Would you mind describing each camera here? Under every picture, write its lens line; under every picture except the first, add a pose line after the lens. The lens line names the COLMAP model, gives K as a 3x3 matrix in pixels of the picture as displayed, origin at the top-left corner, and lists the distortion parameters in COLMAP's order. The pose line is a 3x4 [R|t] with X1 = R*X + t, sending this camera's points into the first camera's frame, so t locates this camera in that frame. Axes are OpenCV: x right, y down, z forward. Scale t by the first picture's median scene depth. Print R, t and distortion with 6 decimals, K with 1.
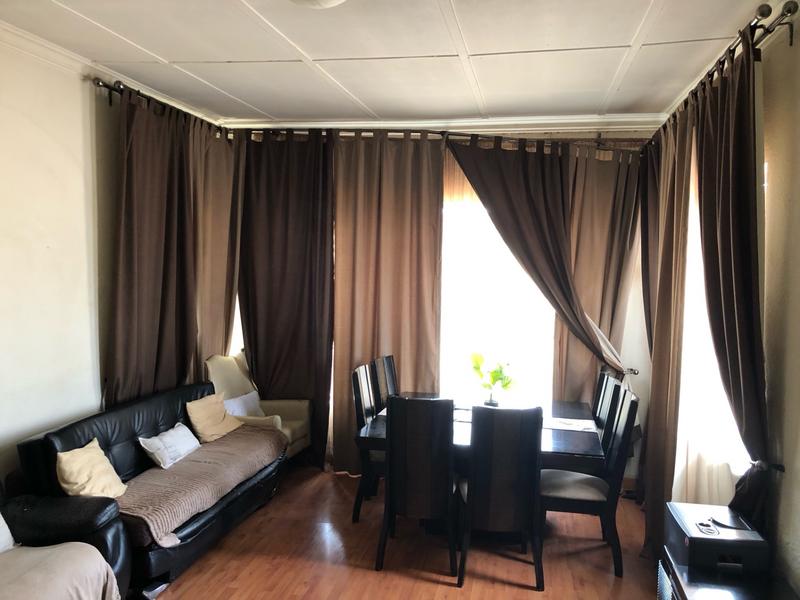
lens RADIAL K [[657.1, 0, 405.4], [0, 657.1, 301.2], [0, 0, 1]] dist [0.044082, -0.054942]
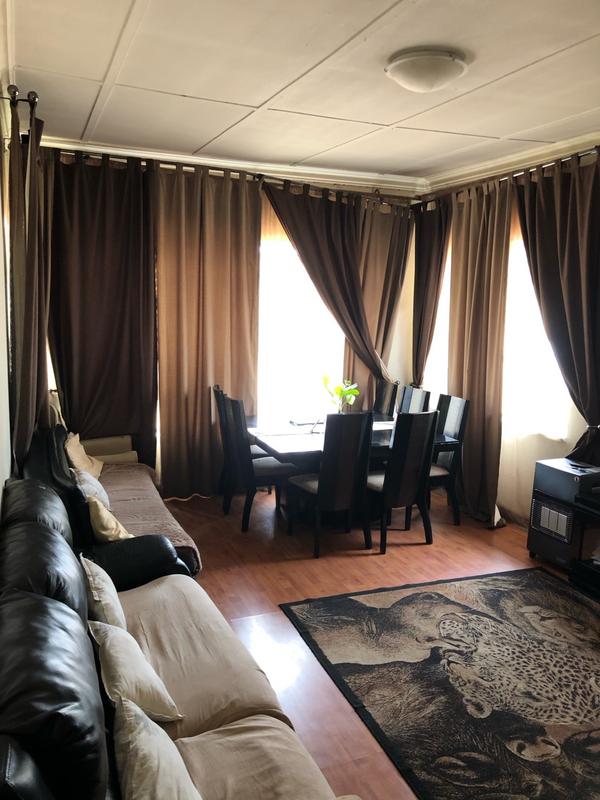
lens RADIAL K [[657.1, 0, 295.0], [0, 657.1, 398.1], [0, 0, 1]] dist [0.044082, -0.054942]
pose [[0.842521, -0.085359, 0.531857, -0.498557], [0.028180, 0.992997, 0.114729, -0.015068], [-0.537925, -0.081674, 0.839027, 0.028332]]
